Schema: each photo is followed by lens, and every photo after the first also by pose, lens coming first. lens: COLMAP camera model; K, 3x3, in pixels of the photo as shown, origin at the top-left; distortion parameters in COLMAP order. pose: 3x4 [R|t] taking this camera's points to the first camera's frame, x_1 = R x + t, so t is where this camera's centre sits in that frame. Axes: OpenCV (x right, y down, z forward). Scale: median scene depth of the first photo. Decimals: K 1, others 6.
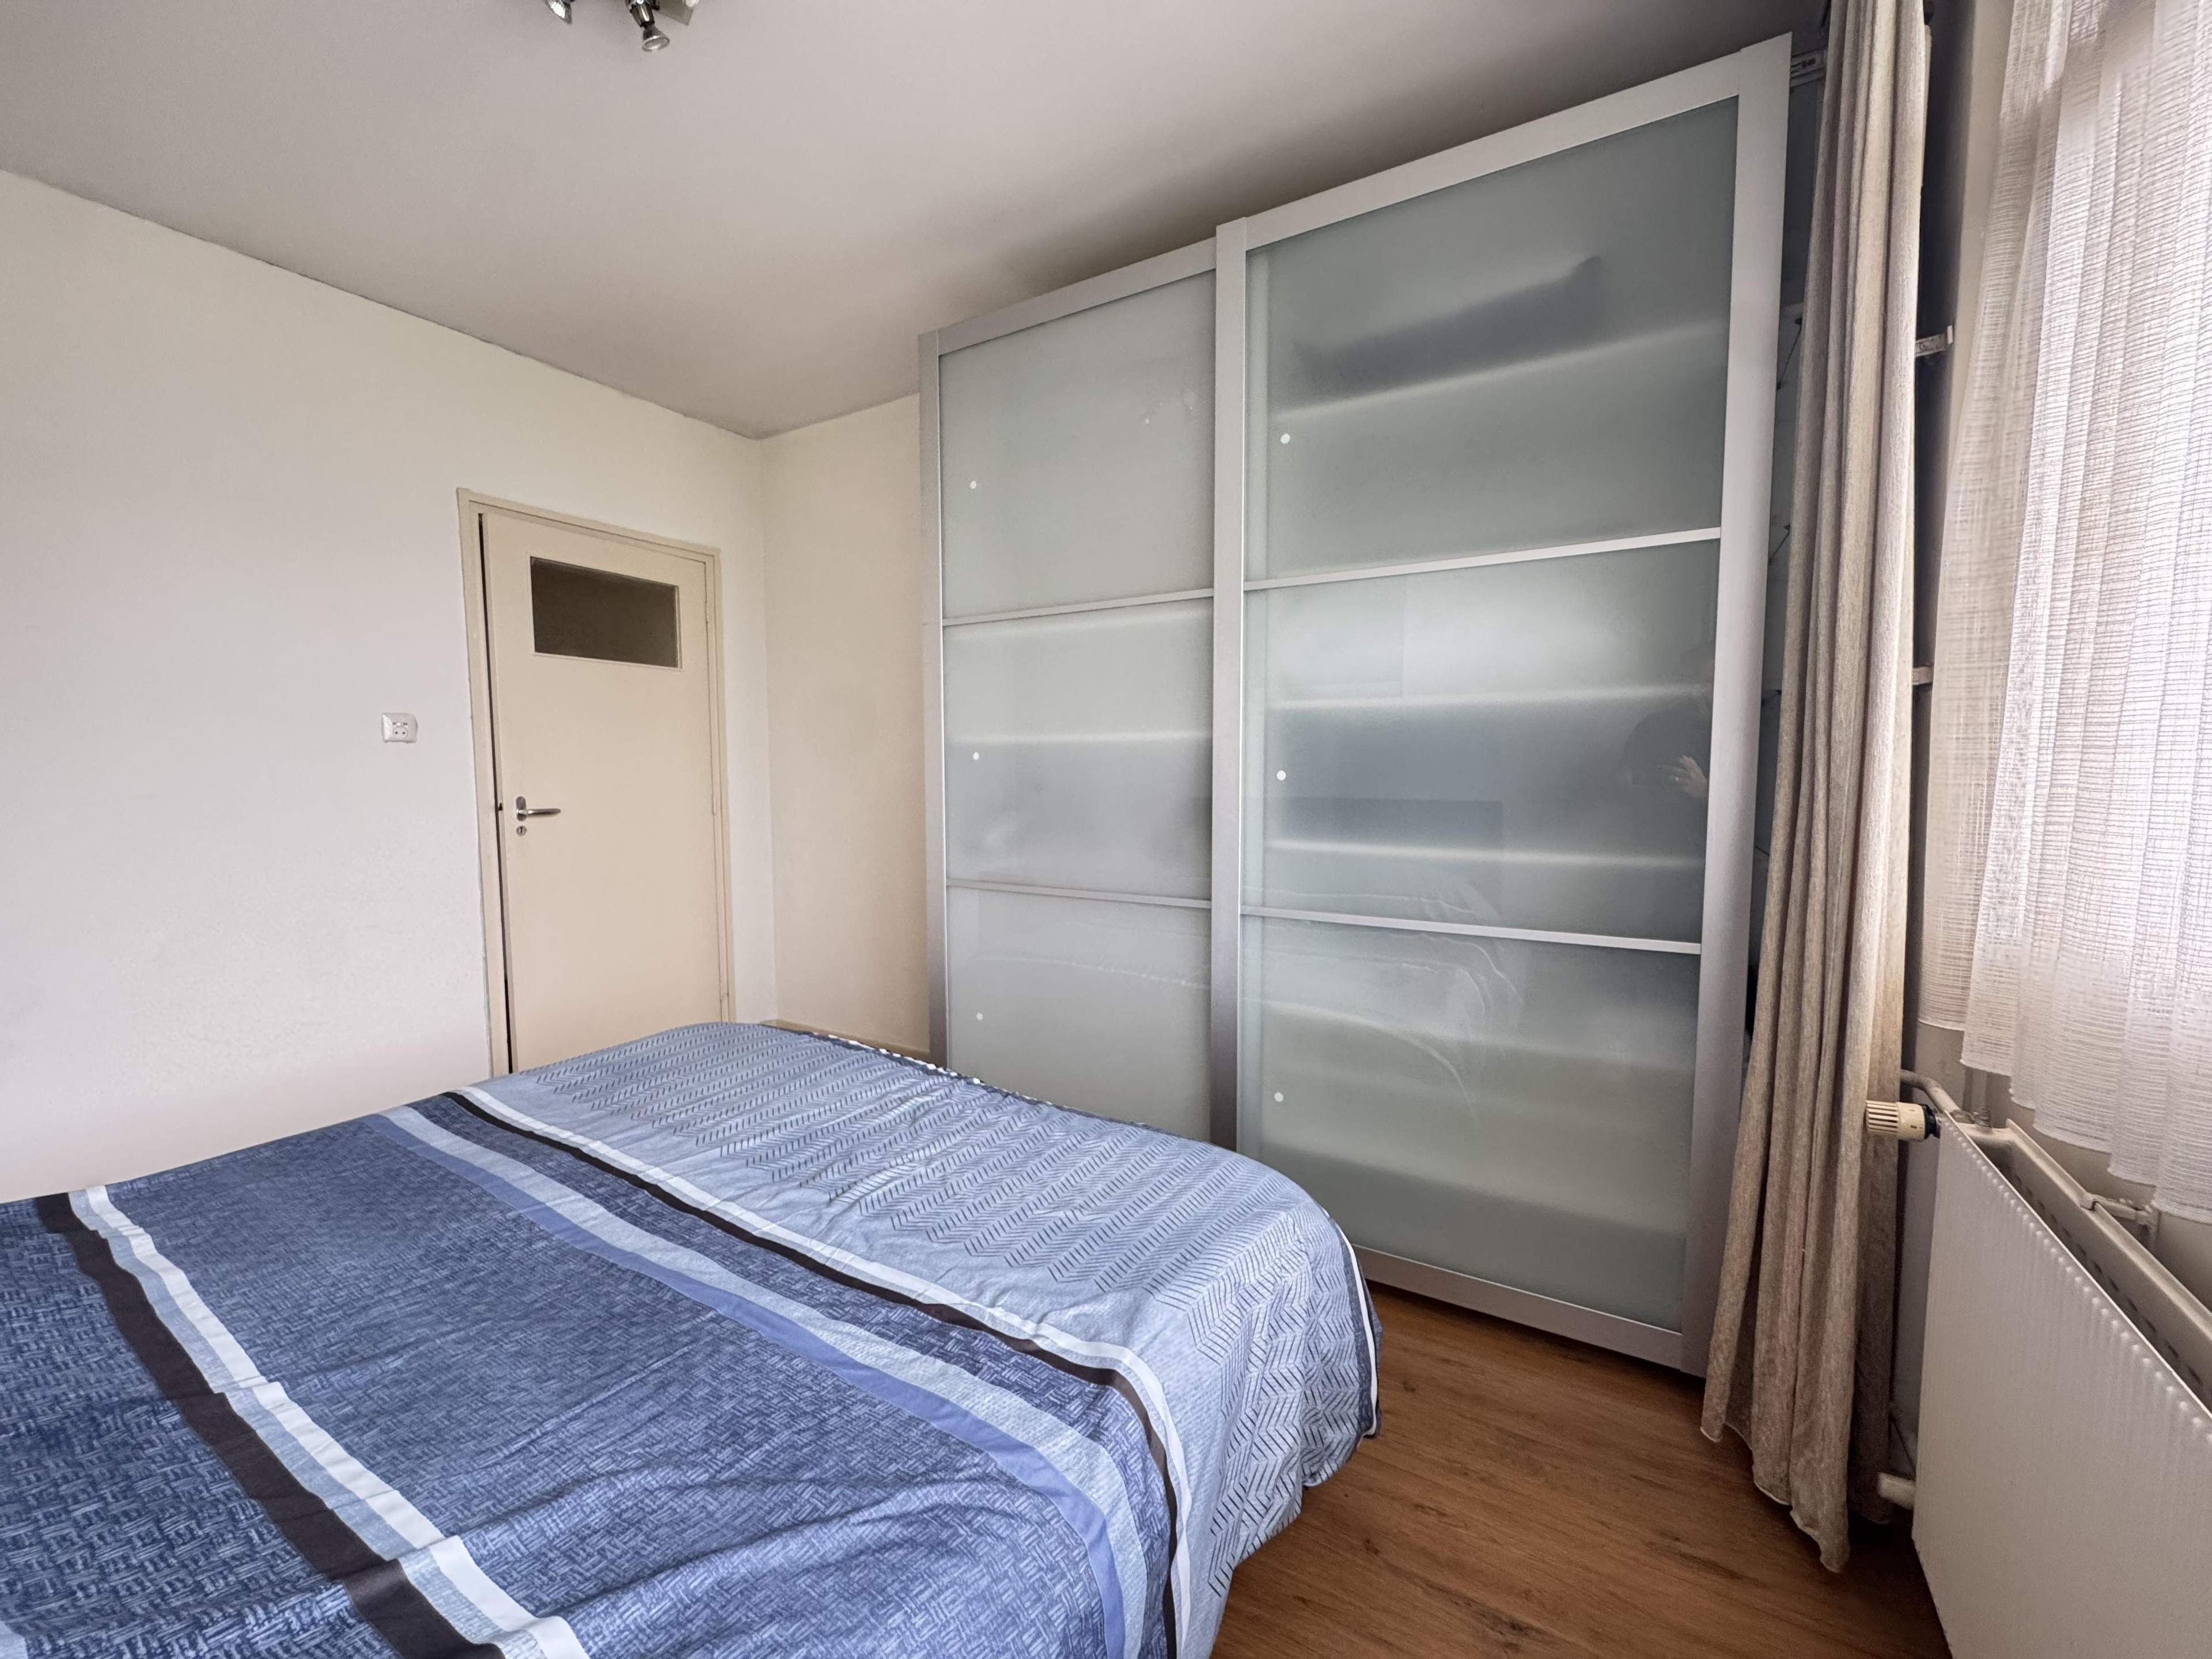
lens RADIAL K [[880.8, 0, 1110.2], [0, 880.8, 835.9], [0, 0, 1]] dist [-0.002524, -0.000161]
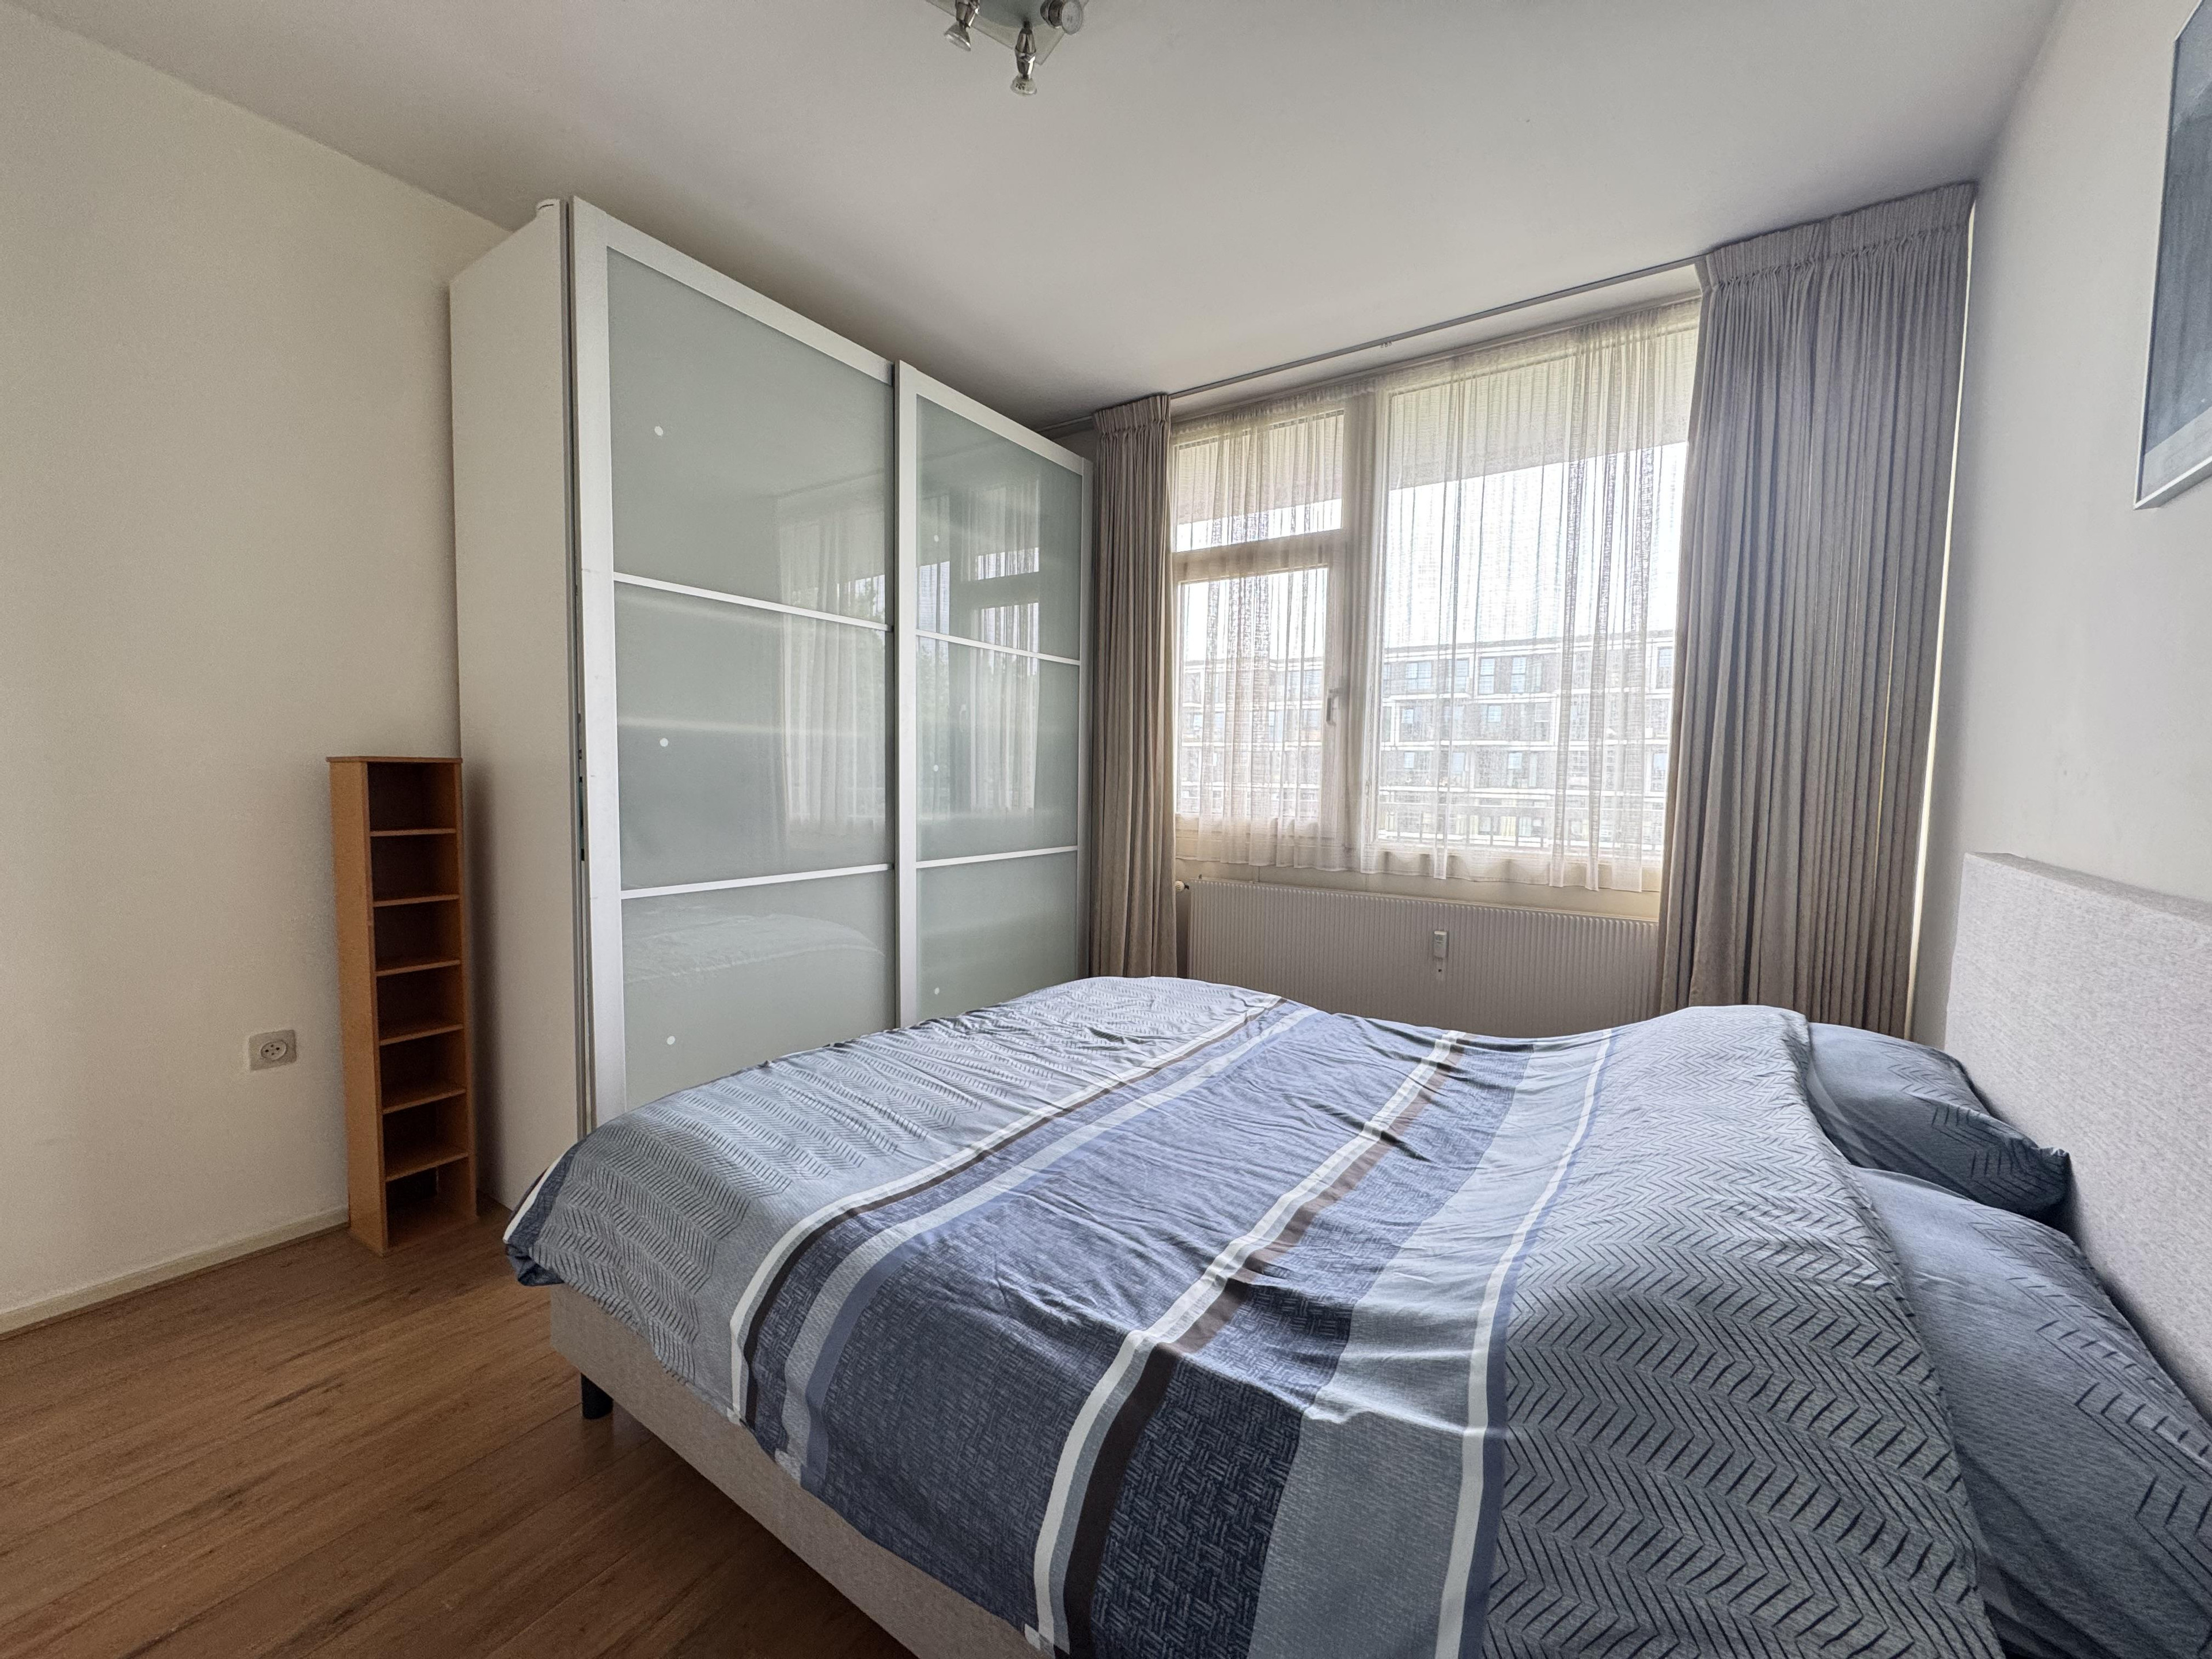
lens RADIAL K [[880.8, 0, 1108.6], [0, 880.8, 830.3], [0, 0, 1]] dist [-0.002524, -0.000161]
pose [[0.048595, -0.062775, 0.996844, -1.683510], [0.060392, 0.996382, 0.059802, -0.049531], [-0.996991, 0.057295, 0.052210, 0.872849]]
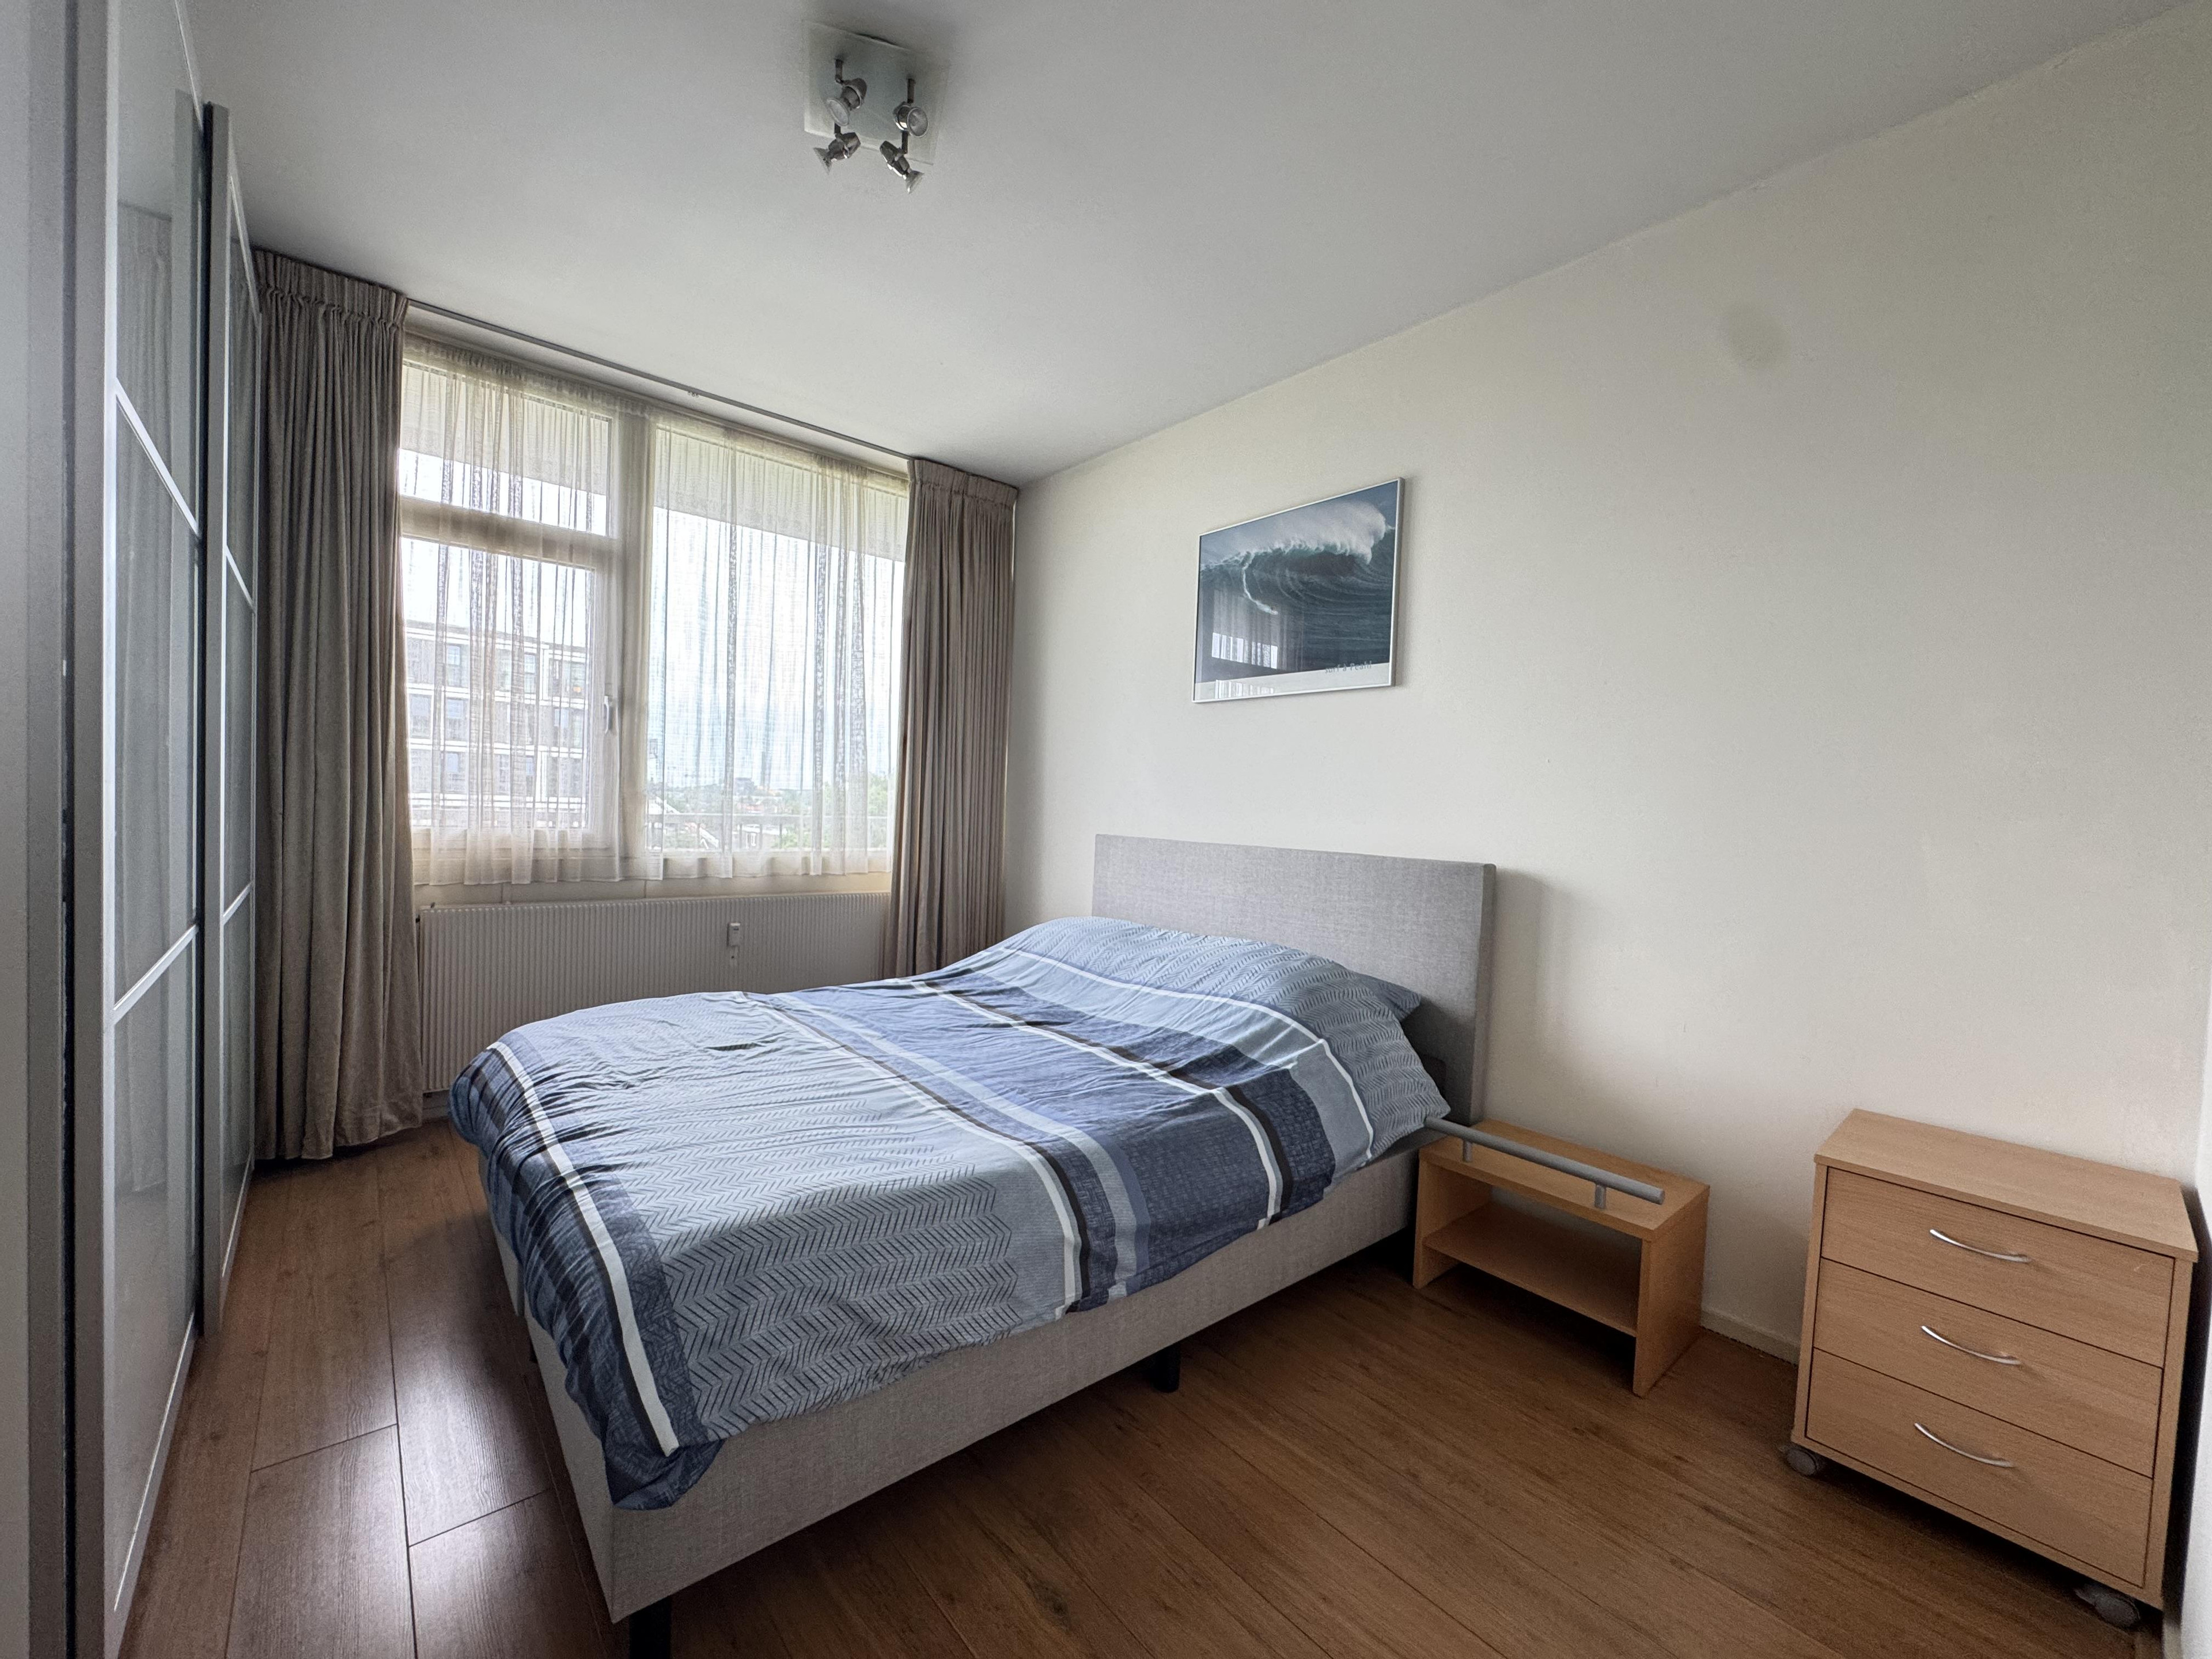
lens RADIAL K [[880.8, 0, 1104.0], [0, 880.8, 833.2], [0, 0, 1]] dist [-0.002524, -0.000161]
pose [[-0.949103, -0.042523, 0.312082, -1.289338], [-0.011141, 0.994757, 0.101658, -0.137580], [-0.314768, 0.093007, -0.944601, 2.129816]]
